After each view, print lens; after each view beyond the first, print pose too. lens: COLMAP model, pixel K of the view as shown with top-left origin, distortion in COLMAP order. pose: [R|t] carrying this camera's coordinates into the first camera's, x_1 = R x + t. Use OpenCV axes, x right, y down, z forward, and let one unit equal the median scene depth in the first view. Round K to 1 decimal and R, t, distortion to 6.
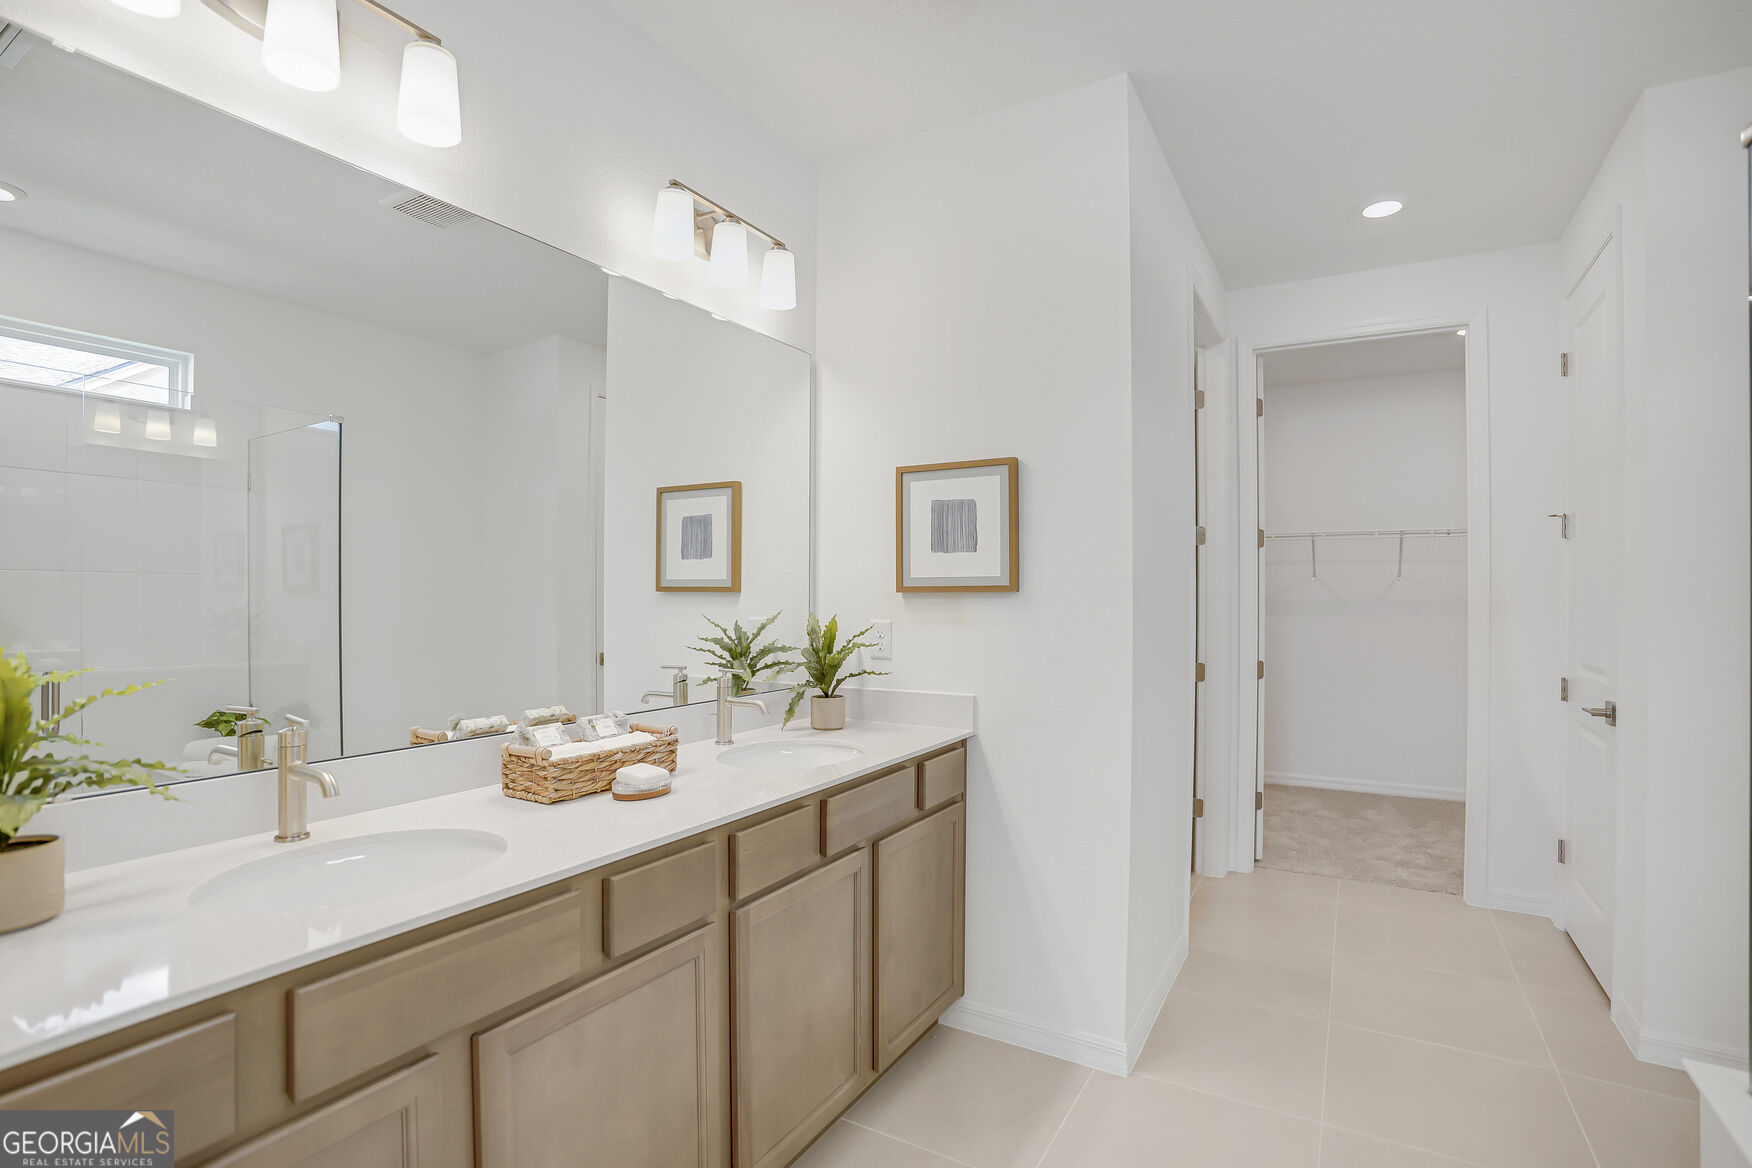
lens RADIAL K [[834.9, 0, 881.8], [0, 834.9, 585.5], [0, 0, 1]] dist [-0.041872, 0.009699]
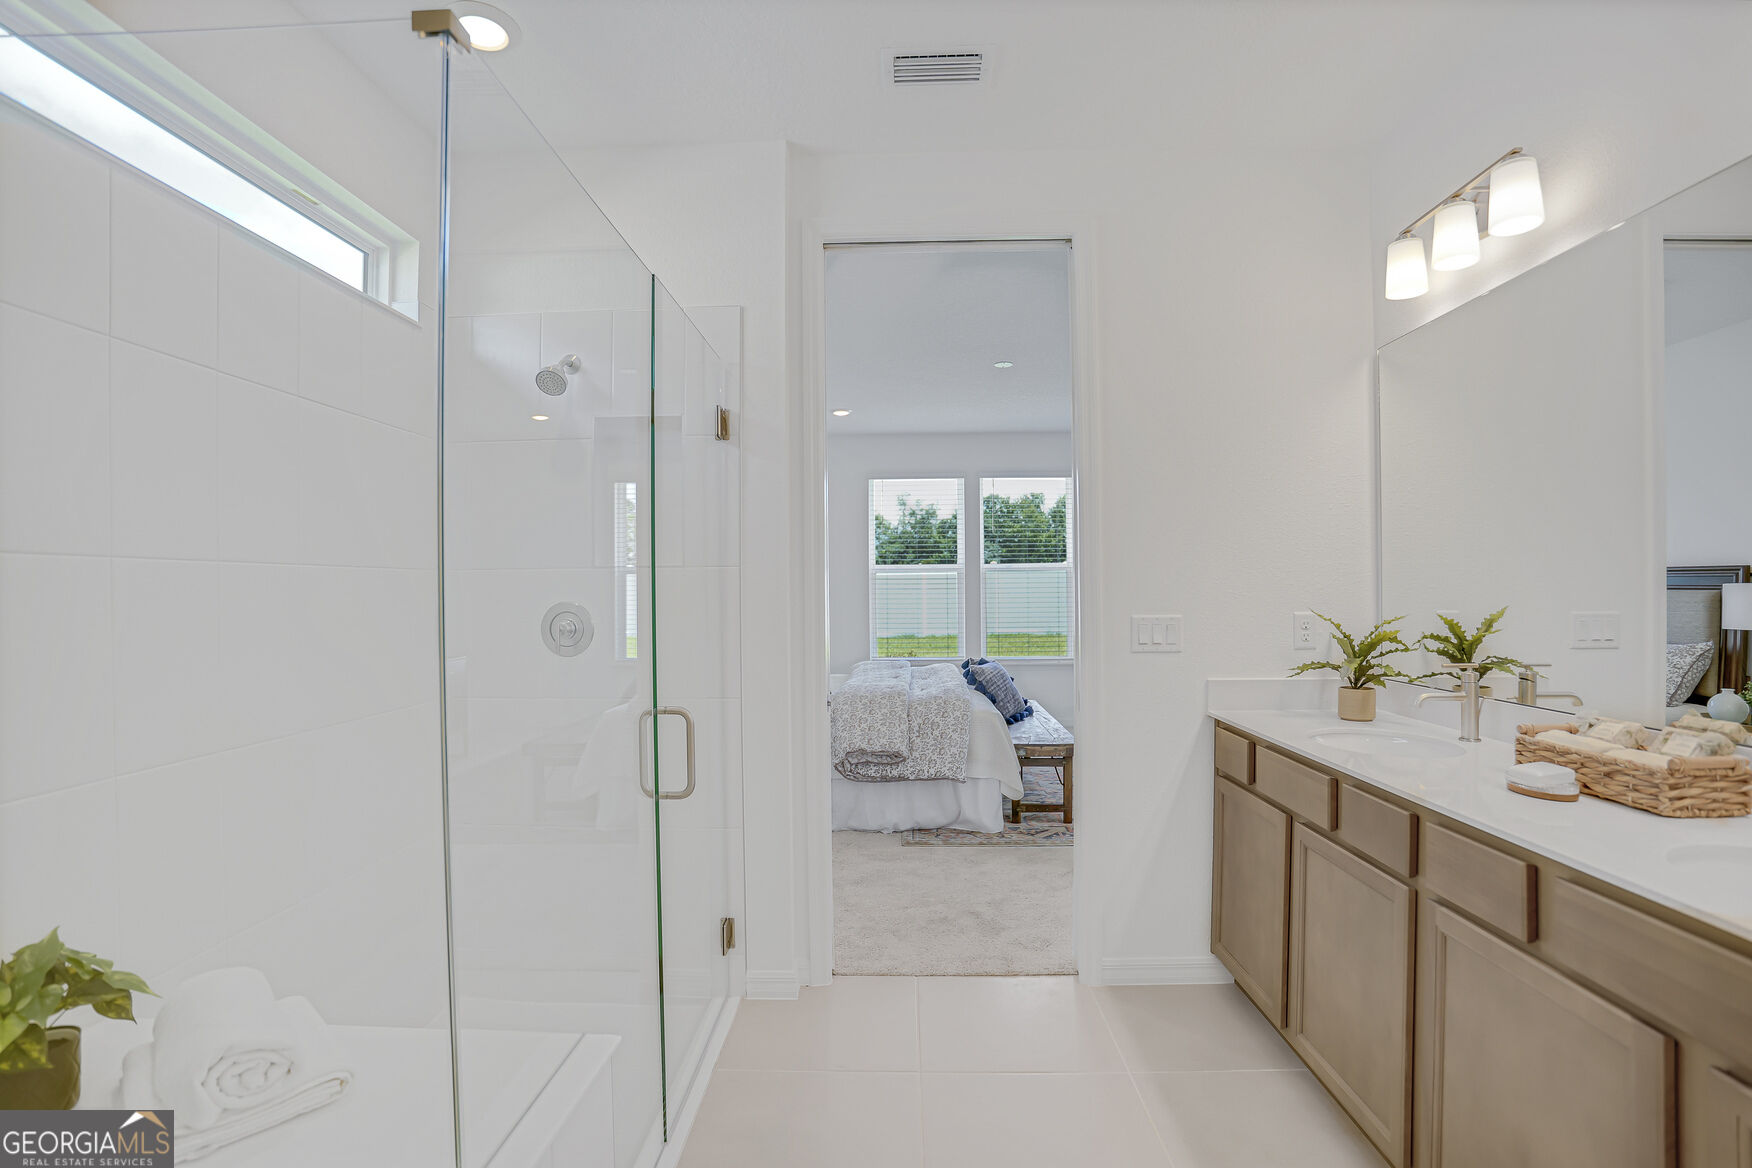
lens RADIAL K [[834.9, 0, 886.8], [0, 834.9, 595.2], [0, 0, 1]] dist [-0.041872, 0.009699]
pose [[-0.868647, 0.007615, -0.495374, 1.093956], [0.012562, 0.999899, -0.006656, 0.014926], [0.495273, -0.012005, -0.868654, 1.863313]]
